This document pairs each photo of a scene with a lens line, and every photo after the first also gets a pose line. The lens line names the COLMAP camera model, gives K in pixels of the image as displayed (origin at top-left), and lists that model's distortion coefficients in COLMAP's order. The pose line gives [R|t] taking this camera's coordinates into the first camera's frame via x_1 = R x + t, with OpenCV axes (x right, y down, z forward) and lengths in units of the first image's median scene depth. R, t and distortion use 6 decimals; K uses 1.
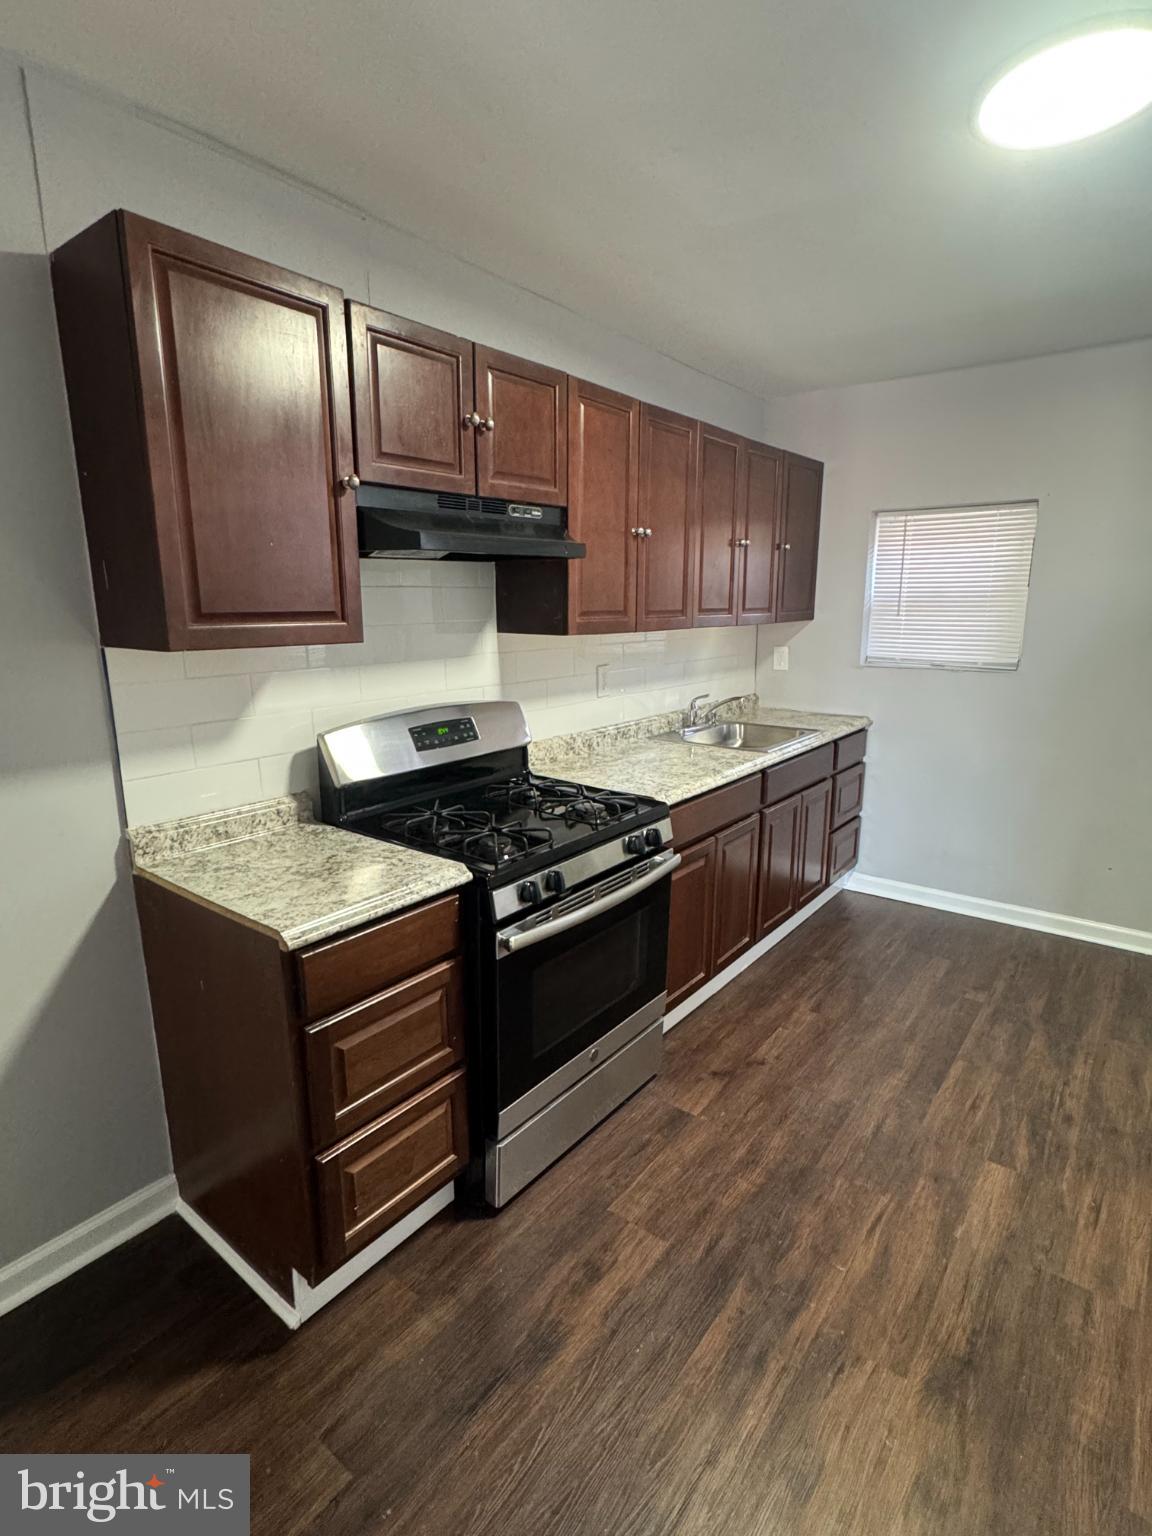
lens RADIAL K [[784.2, 0, 575.8], [0, 784.2, 763.7], [0, 0, 1]] dist [-0.006027, 0.001542]
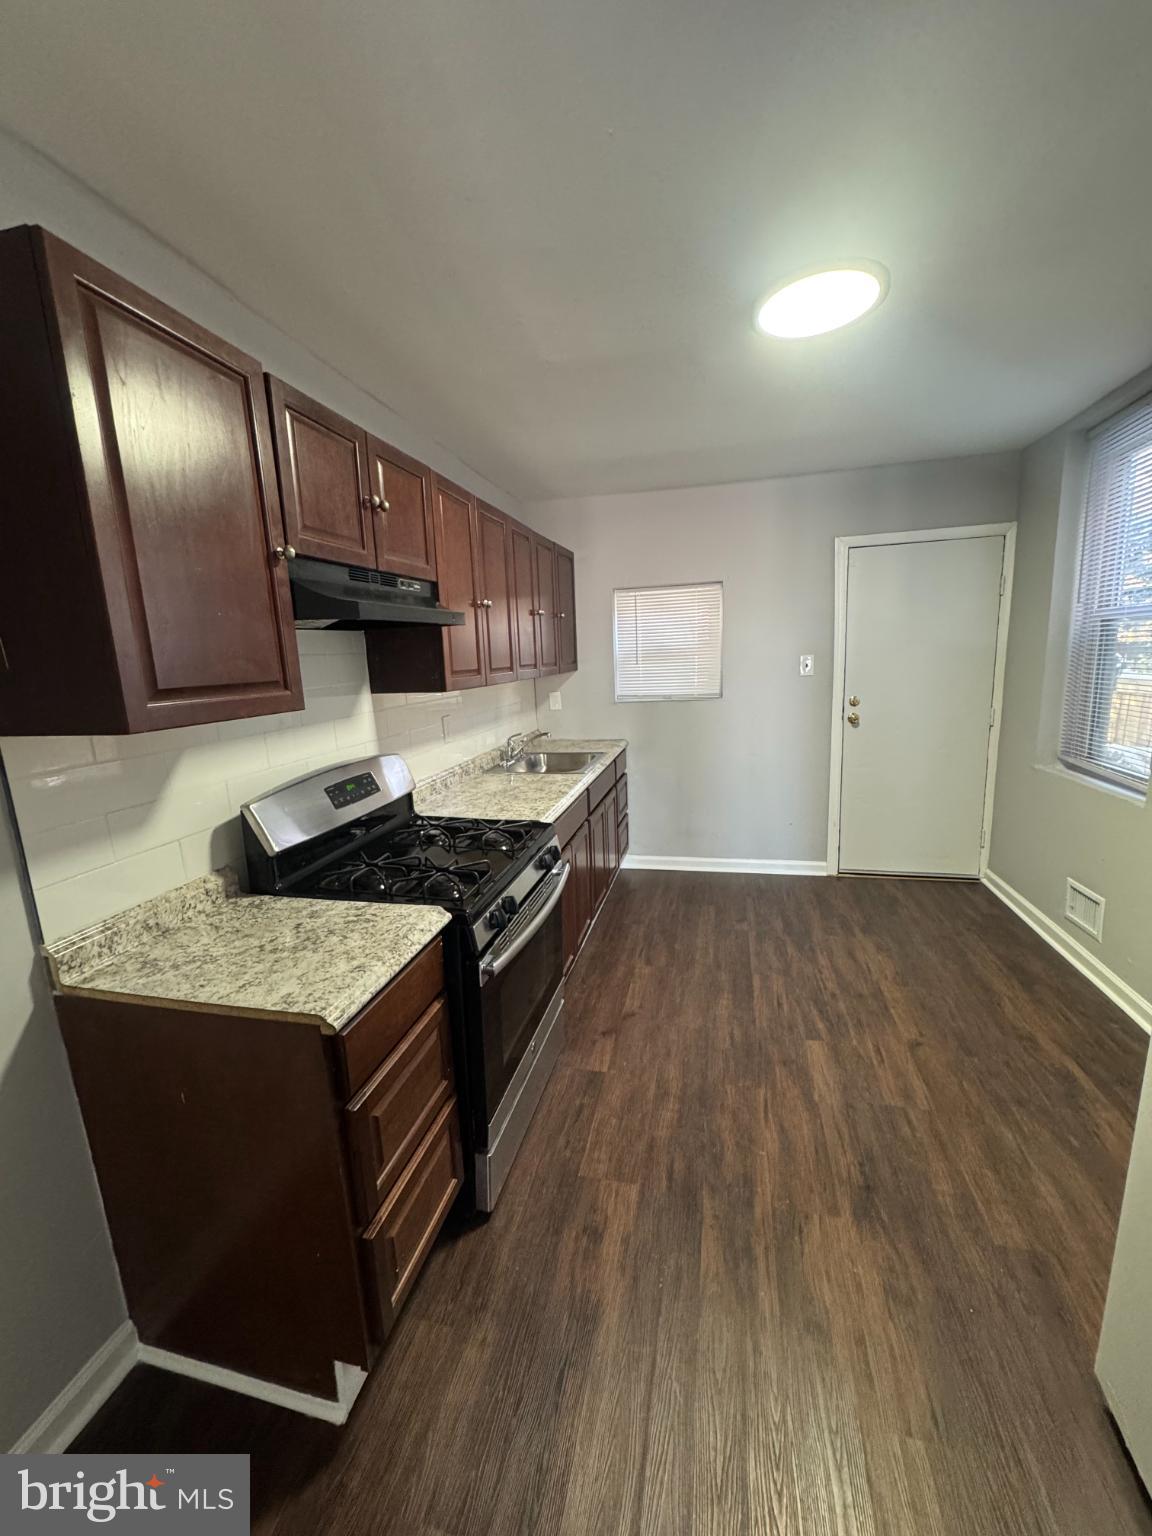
lens RADIAL K [[611.5, 0, 577.1], [0, 611.5, 765.6], [0, 0, 1]] dist [-0.006251, 0.001638]
pose [[0.909566, -0.109890, 0.400766, -0.253210], [0.123720, 0.992279, -0.008708, -0.029647], [-0.396715, 0.057504, 0.916139, 0.127342]]
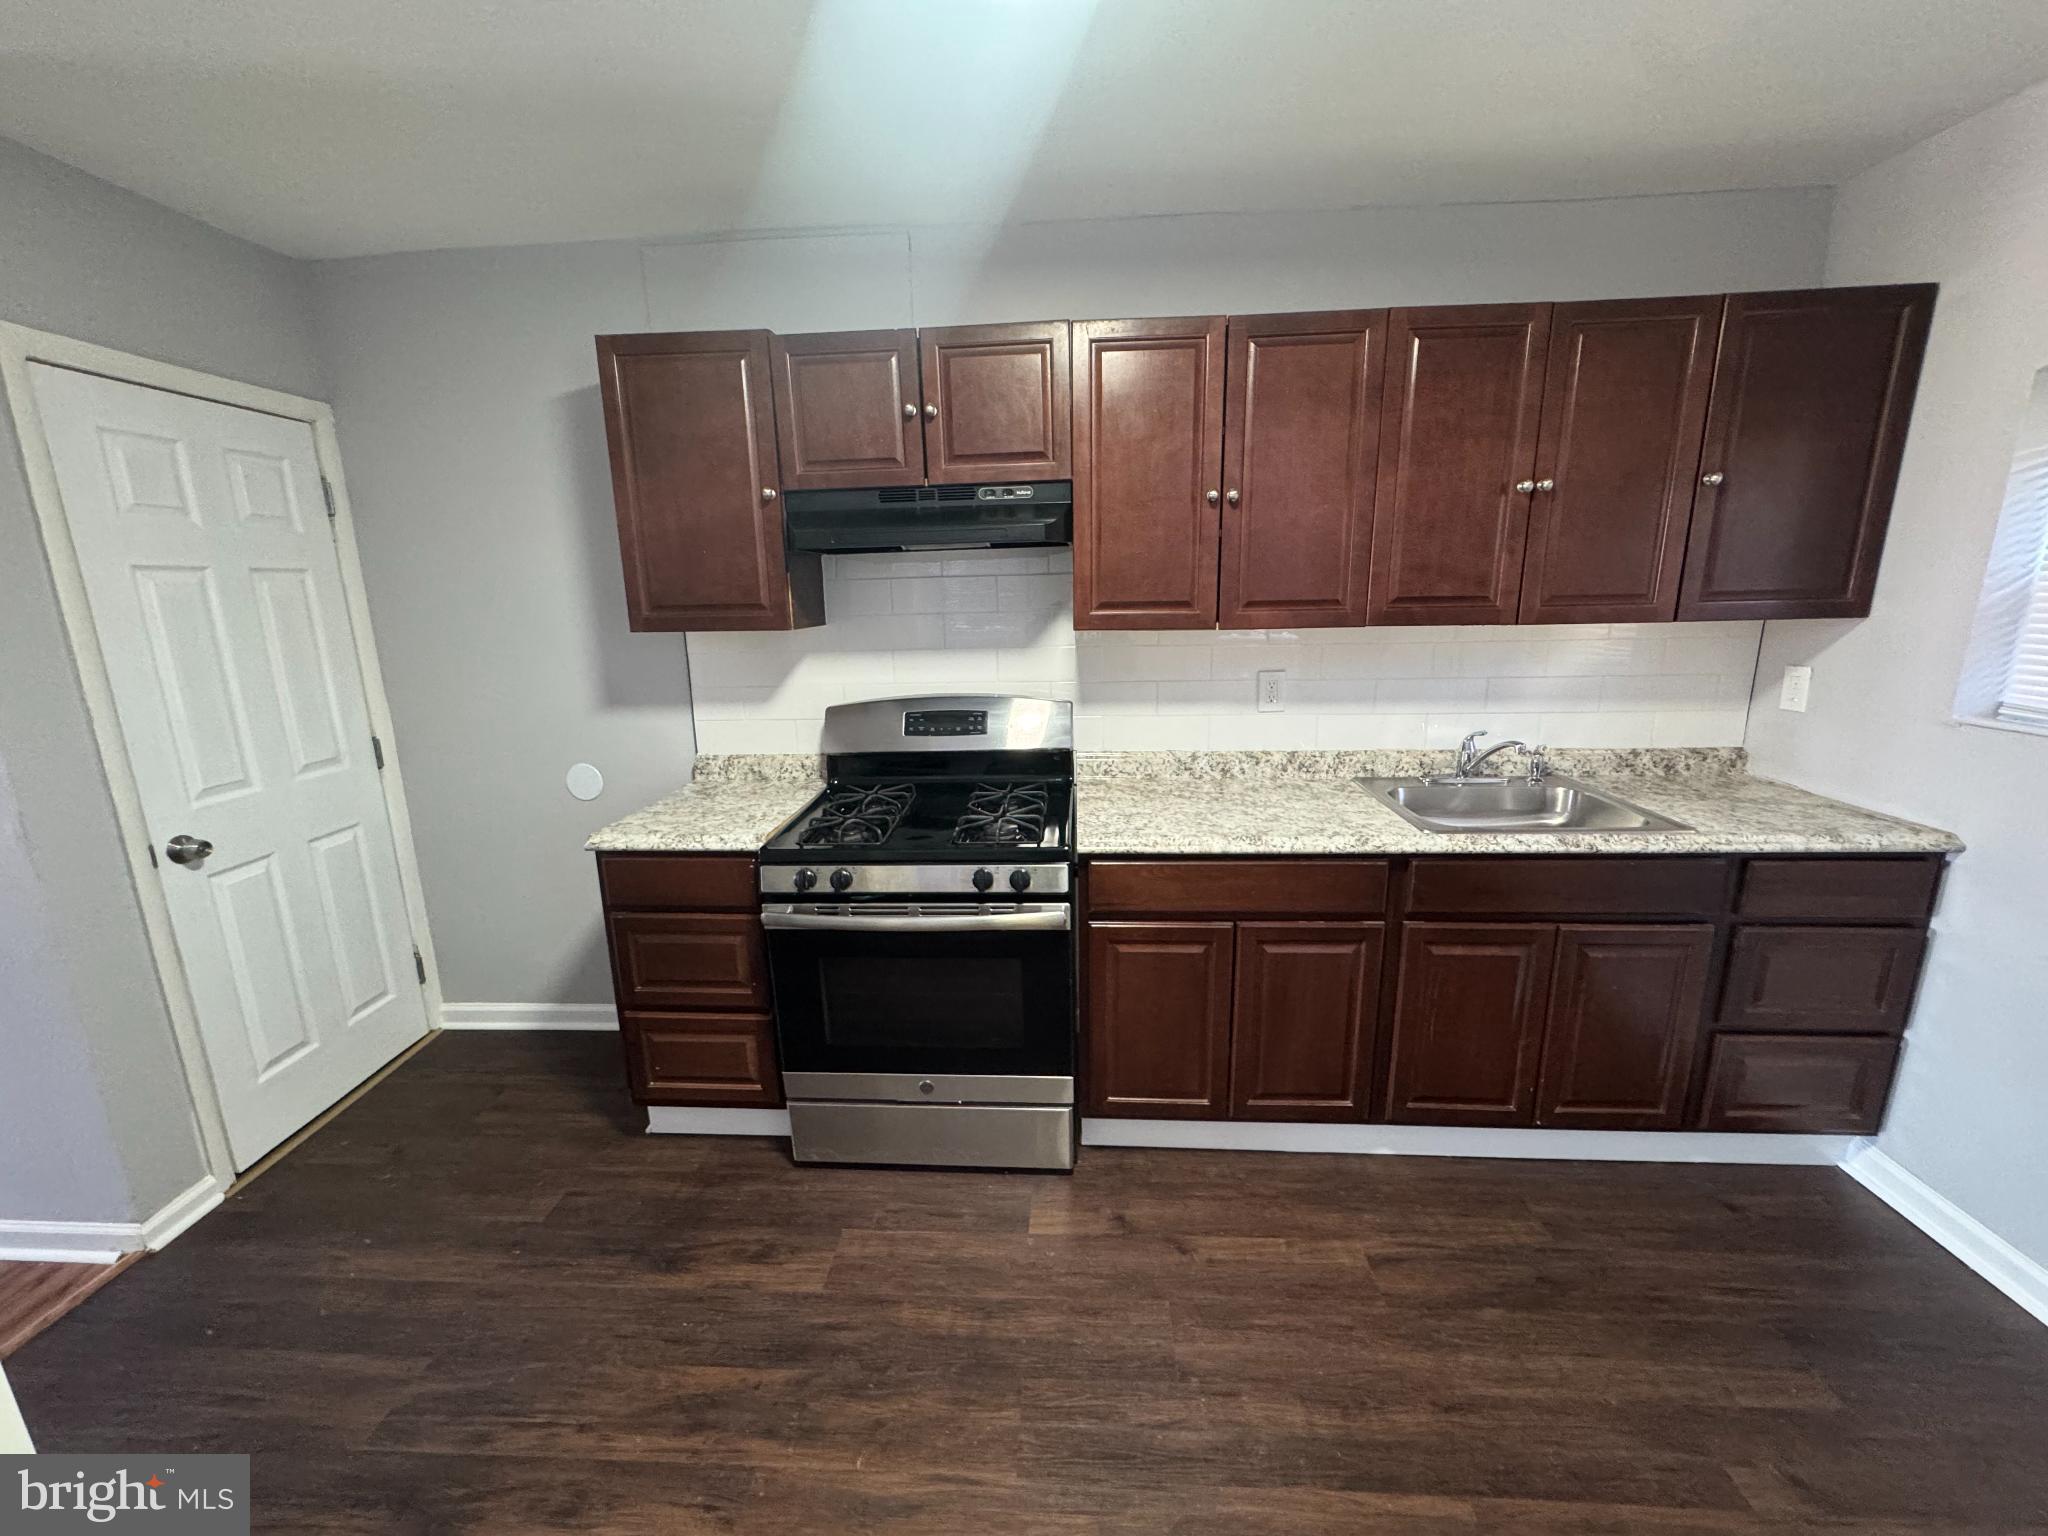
lens RADIAL K [[815.3, 0, 1021.7], [0, 815.3, 759.8], [0, 0, 1]] dist [-0.006251, 0.001638]
pose [[0.560590, 0.172477, -0.809932, 0.853842], [-0.152997, 0.982803, 0.103394, -0.132235], [0.813837, 0.065955, 0.577338, 0.549512]]
